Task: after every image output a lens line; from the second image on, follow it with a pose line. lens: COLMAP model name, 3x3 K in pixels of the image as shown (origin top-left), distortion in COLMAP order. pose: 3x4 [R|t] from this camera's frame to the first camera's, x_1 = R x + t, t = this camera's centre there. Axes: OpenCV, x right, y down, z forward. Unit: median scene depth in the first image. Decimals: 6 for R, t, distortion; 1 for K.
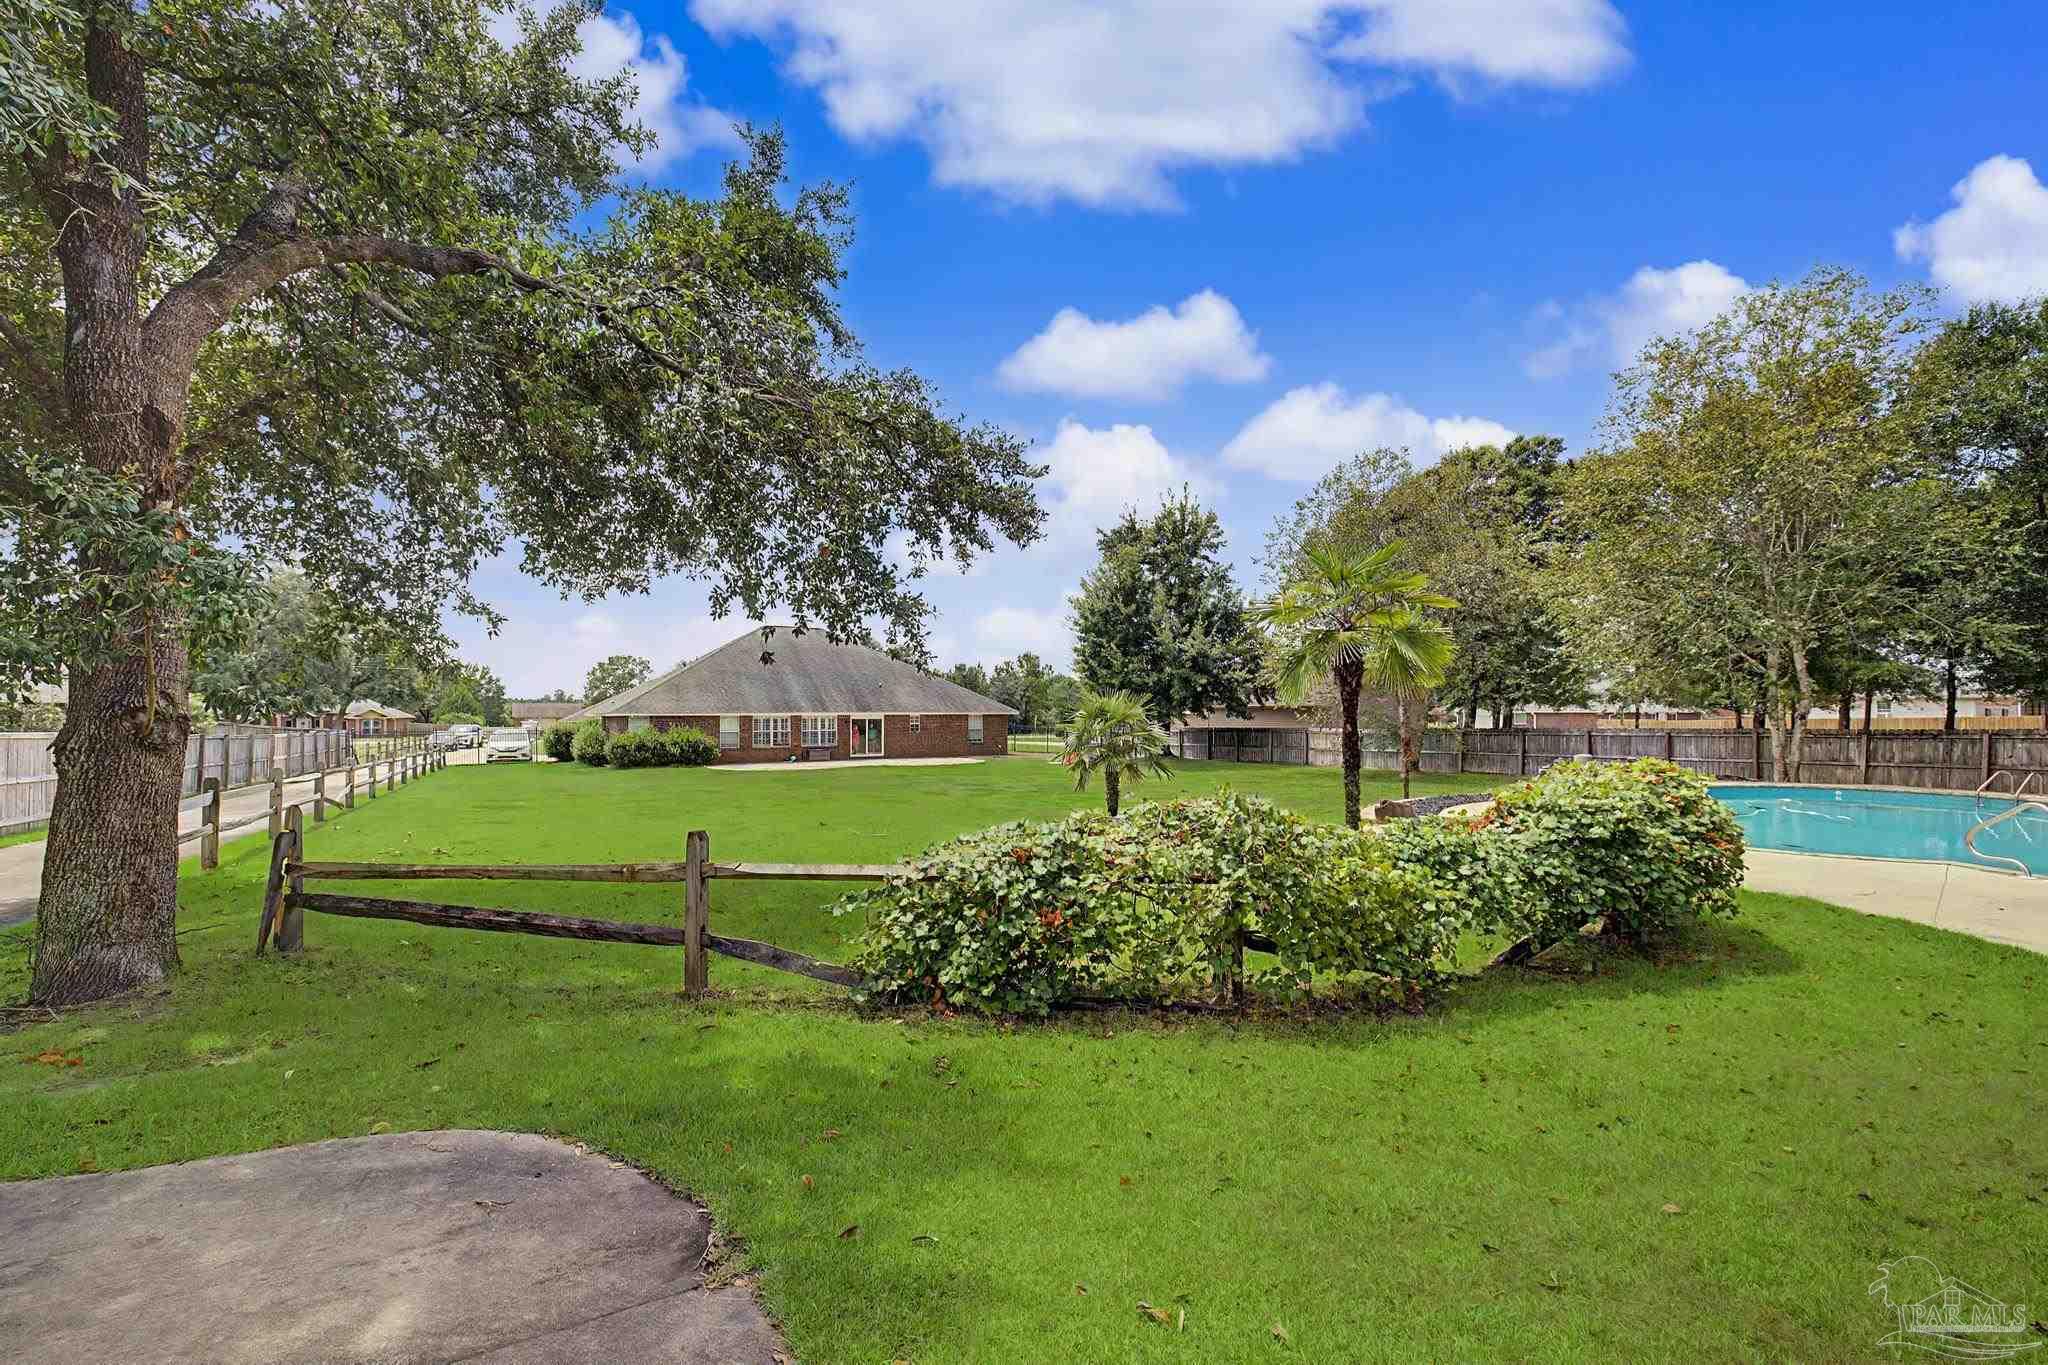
lens RADIAL K [[894.9, 0, 1023.9], [0, 894.9, 690.6], [0, 0, 1]] dist [0.008941, -0.000262]
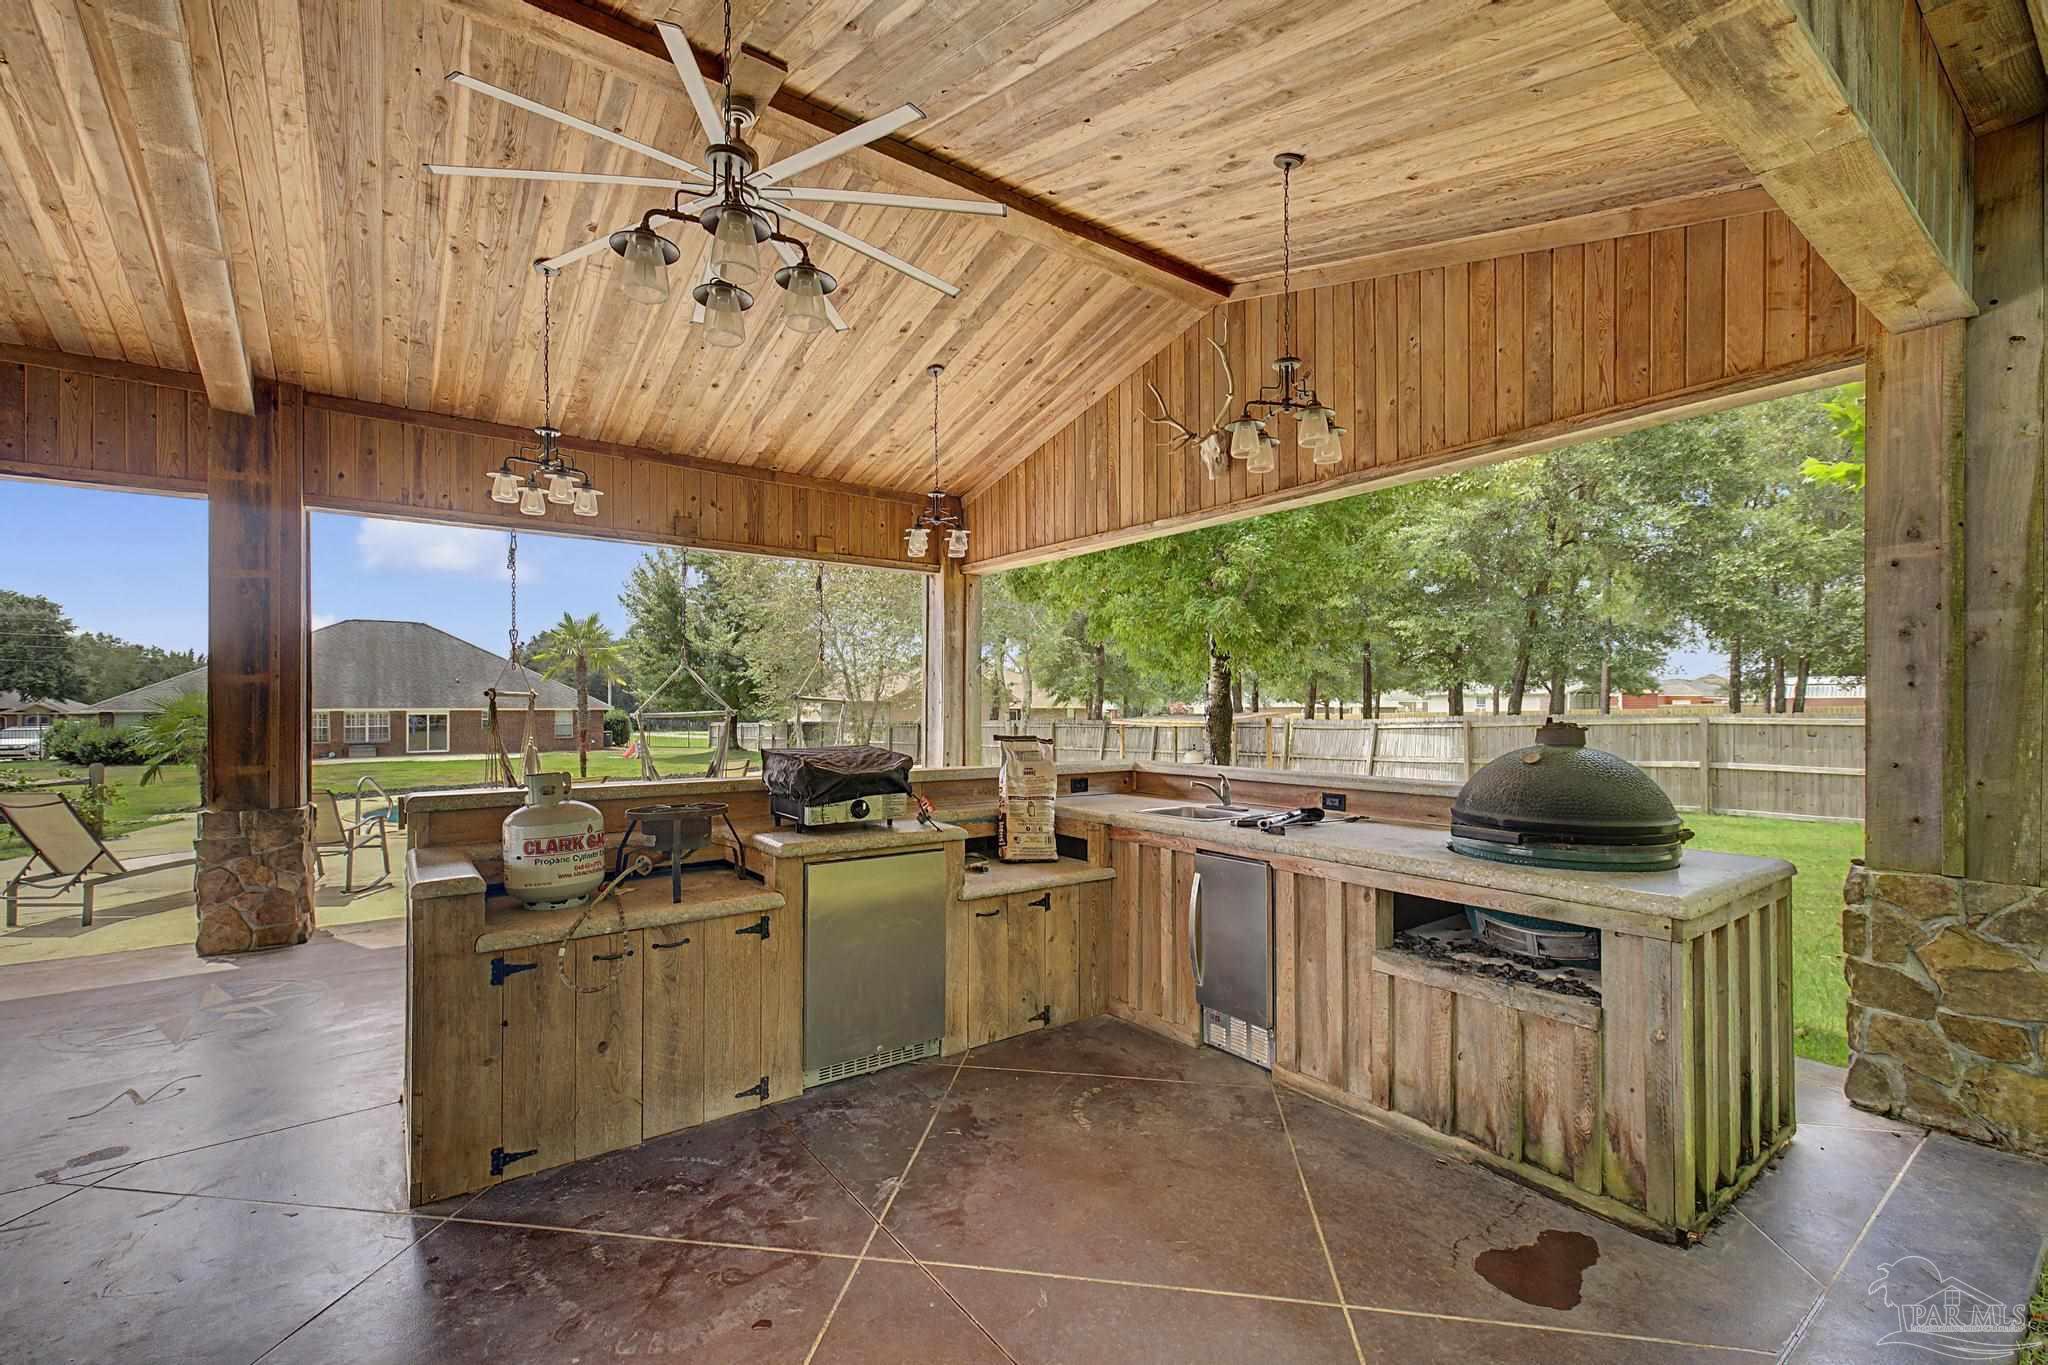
lens RADIAL K [[894.9, 0, 1043.5], [0, 894.9, 697.3], [0, 0, 1]] dist [0.008941, -0.000262]
pose [[0.992648, -0.001624, 0.121026, 0.405561], [-0.000149, 0.999893, 0.014638, -0.002250], [-0.121037, -0.014548, 0.992541, -0.084807]]
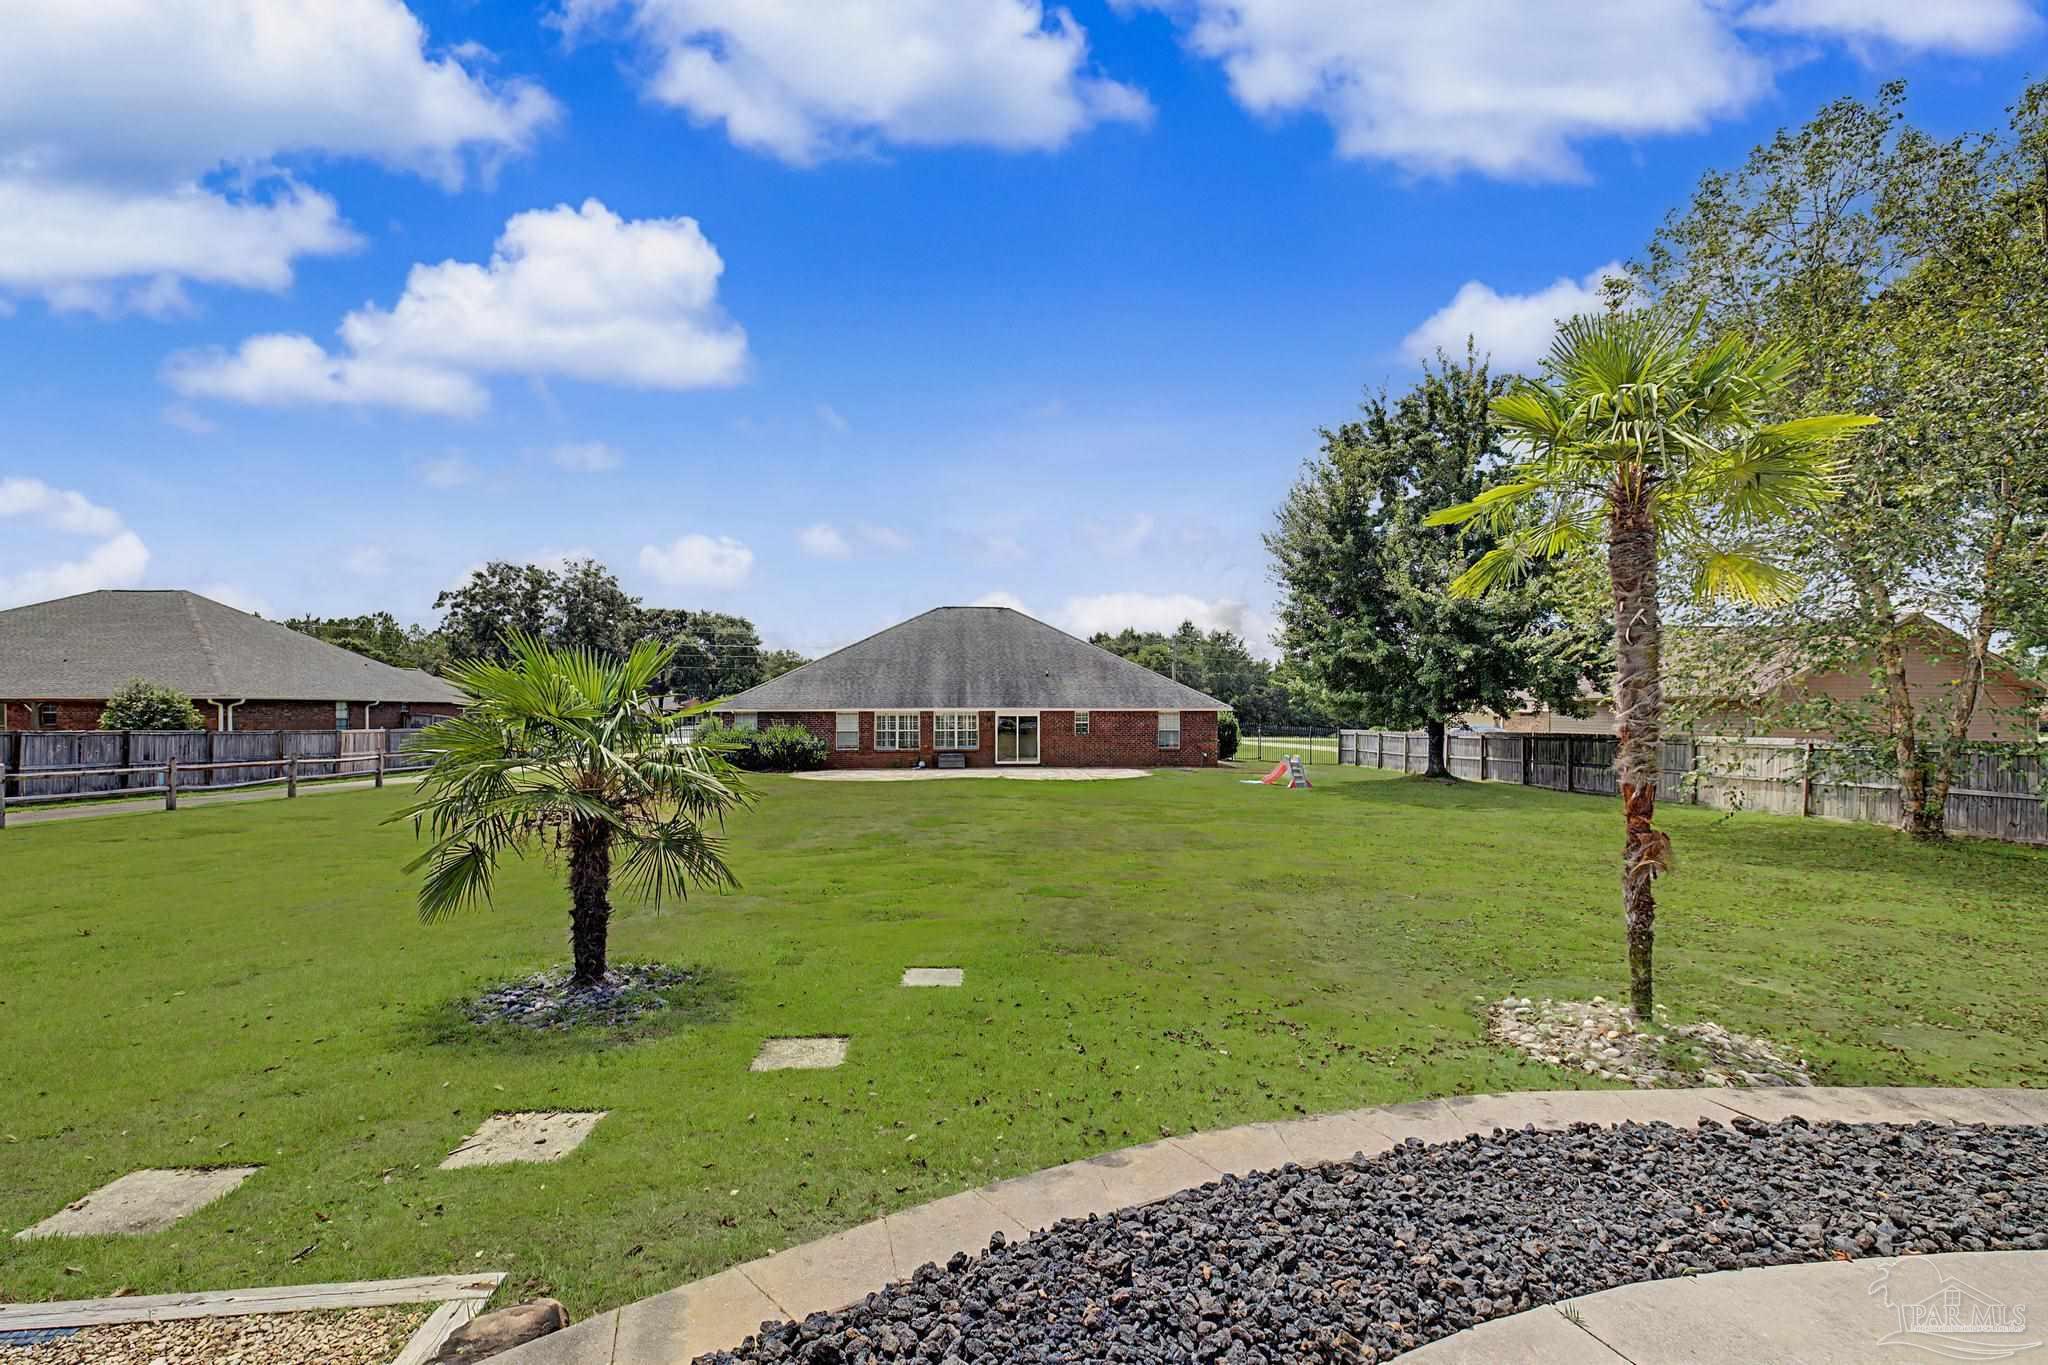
lens RADIAL K [[894.9, 0, 1005.5], [0, 894.9, 713.7], [0, 0, 1]] dist [0.008941, -0.000262]
pose [[0.893495, 0.002829, -0.449065, 0.176901], [0.009868, 0.999615, 0.025933, 0.009416], [0.448965, -0.027602, 0.893123, 0.307200]]
